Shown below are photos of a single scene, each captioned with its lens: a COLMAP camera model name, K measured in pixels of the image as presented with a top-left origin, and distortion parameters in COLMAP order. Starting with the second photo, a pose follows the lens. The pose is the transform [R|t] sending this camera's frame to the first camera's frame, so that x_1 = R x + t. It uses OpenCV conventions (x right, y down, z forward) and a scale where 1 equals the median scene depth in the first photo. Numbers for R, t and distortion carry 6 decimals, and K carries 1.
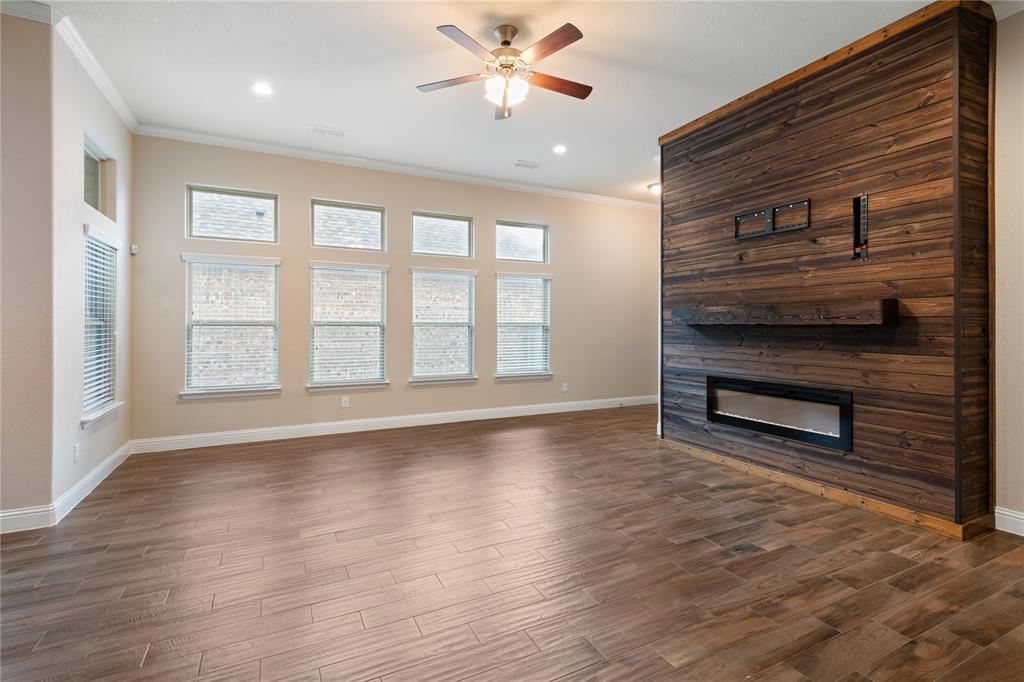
lens RADIAL K [[475.0, 0, 514.1], [0, 475.0, 325.2], [0, 0, 1]] dist [0.035946, -0.020718]
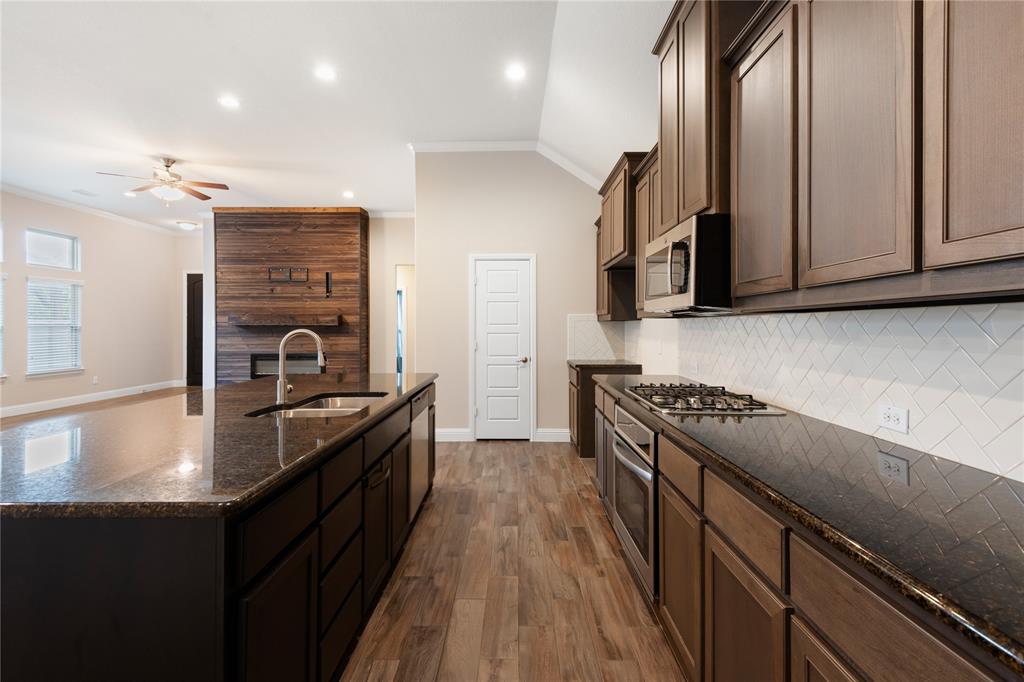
lens RADIAL K [[475.0, 0, 514.1], [0, 475.0, 325.2], [0, 0, 1]] dist [0.035946, -0.020718]
pose [[0.459419, -0.000796, 0.888219, -0.846063], [0.001394, 0.999999, 0.000174, -0.001125], [-0.888219, 0.001158, 0.459420, -0.799110]]
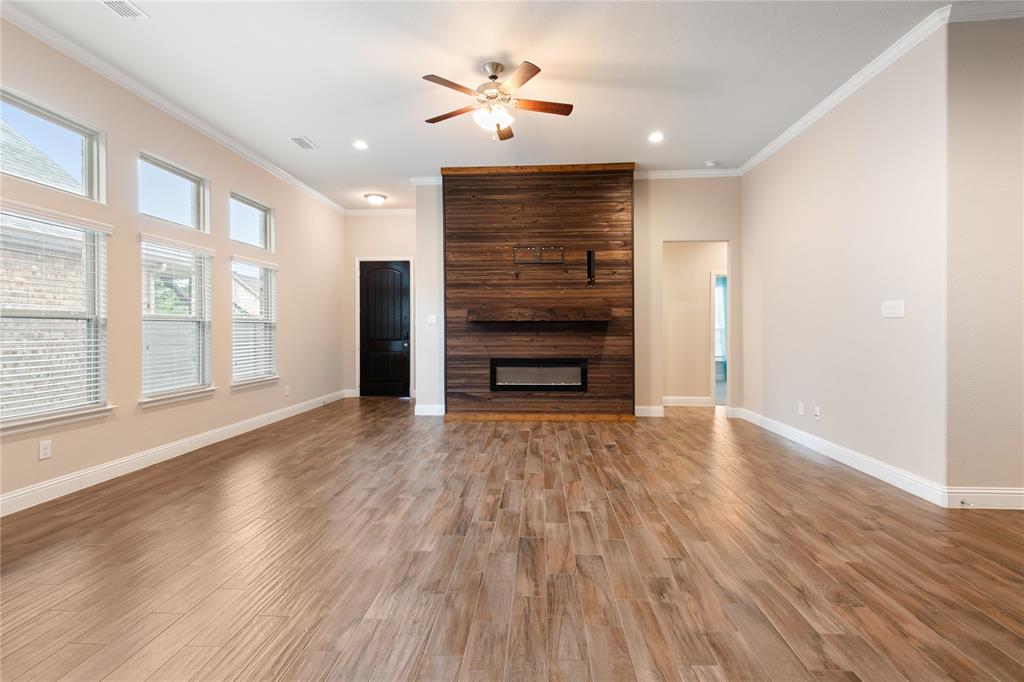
lens RADIAL K [[475.0, 0, 514.1], [0, 475.0, 325.2], [0, 0, 1]] dist [0.035946, -0.020718]
pose [[0.502431, 0.002448, 0.864614, -0.851324], [0.002346, 0.999988, -0.004195, 0.019021], [-0.864614, 0.004136, 0.502420, 0.299931]]
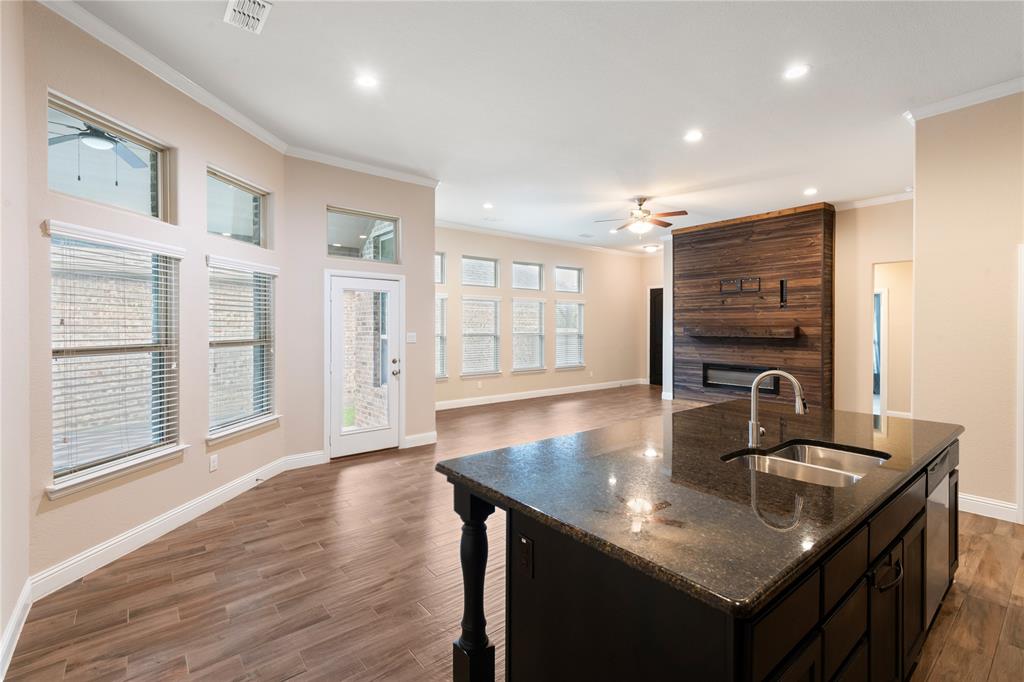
lens RADIAL K [[467.3, 0, 510.1], [0, 467.3, 330.5], [0, 0, 1]] dist [0.033387, -0.016269]
pose [[0.976768, -0.004278, 0.214256, -0.853809], [0.001759, 0.999927, 0.011946, -0.053697], [-0.214292, -0.011292, 0.976704, -0.749616]]
